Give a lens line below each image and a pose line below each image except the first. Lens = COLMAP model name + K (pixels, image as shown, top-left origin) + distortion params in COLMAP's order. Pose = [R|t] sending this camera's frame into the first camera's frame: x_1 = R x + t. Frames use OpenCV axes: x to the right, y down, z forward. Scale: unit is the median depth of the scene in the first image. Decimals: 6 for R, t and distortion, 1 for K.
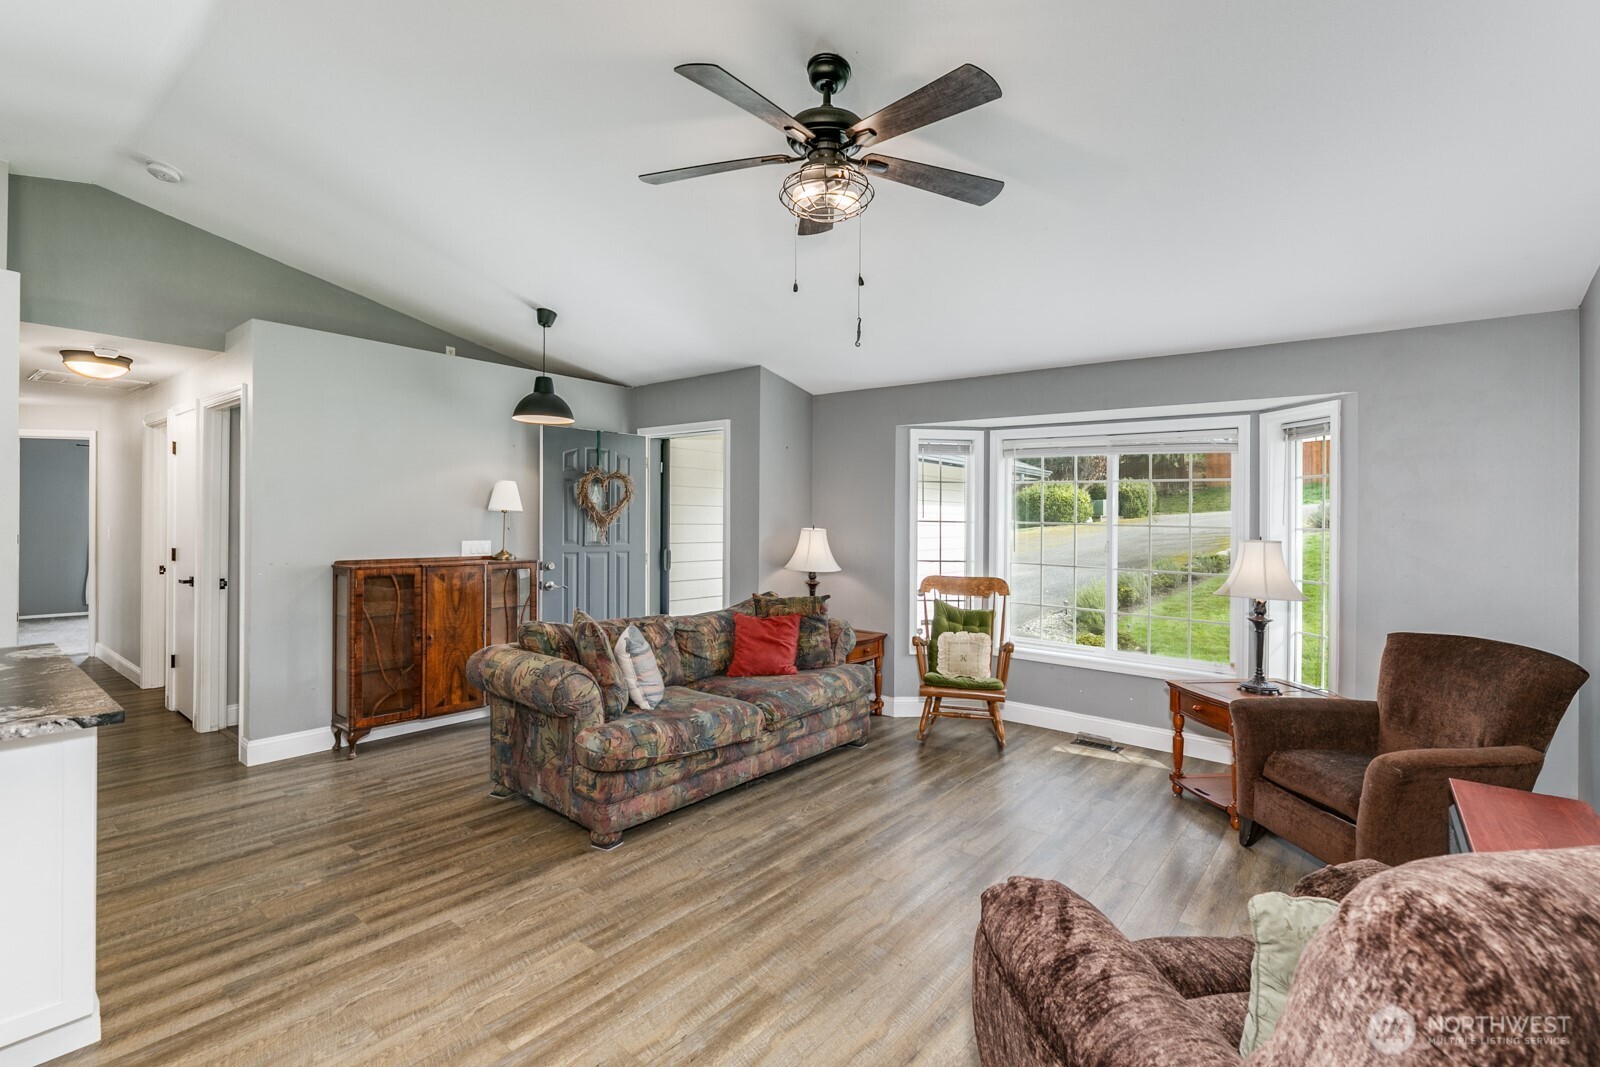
lens RADIAL K [[728.3, 0, 800.0], [0, 728.3, 533.5], [0, 0, 1]] dist [0.001350, -0.000229]
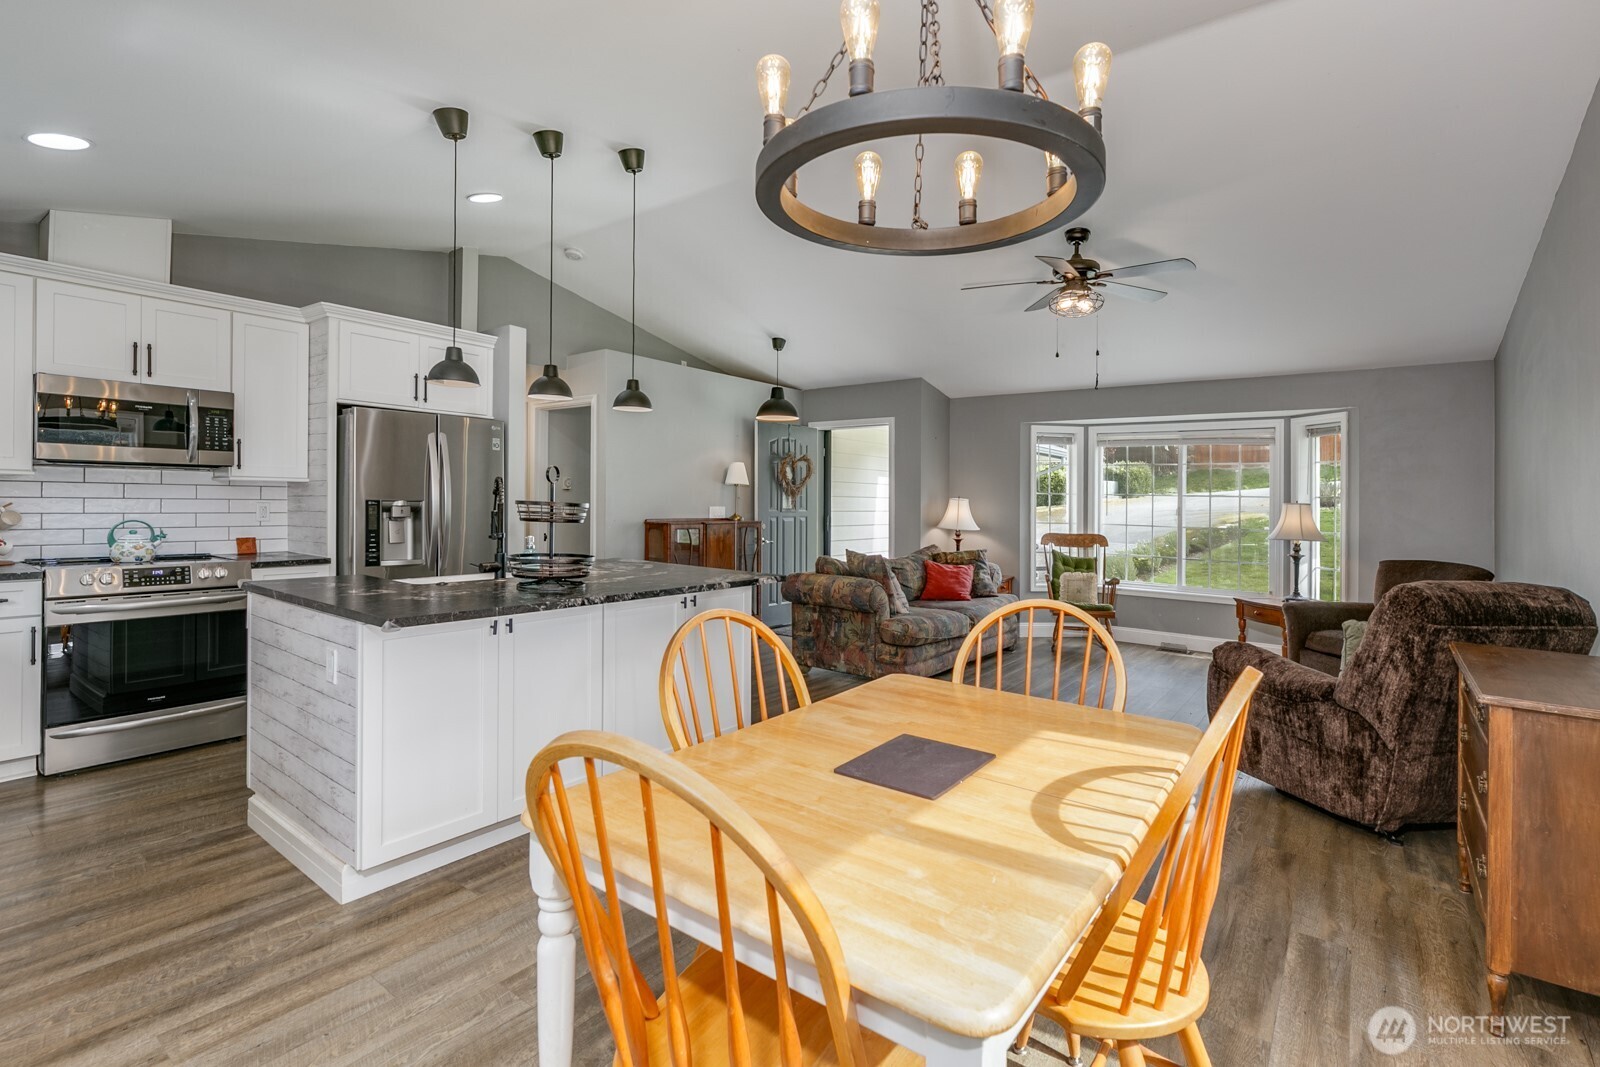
lens RADIAL K [[737.0, 0, 801.9], [0, 737.0, 512.2], [0, 0, 1]] dist [-0.001193, 0.000015]
pose [[0.999507, 0.001062, 0.031390, -0.363952], [-0.000932, 0.999991, -0.004155, 0.028274], [-0.031395, 0.004123, 0.999499, -0.410292]]
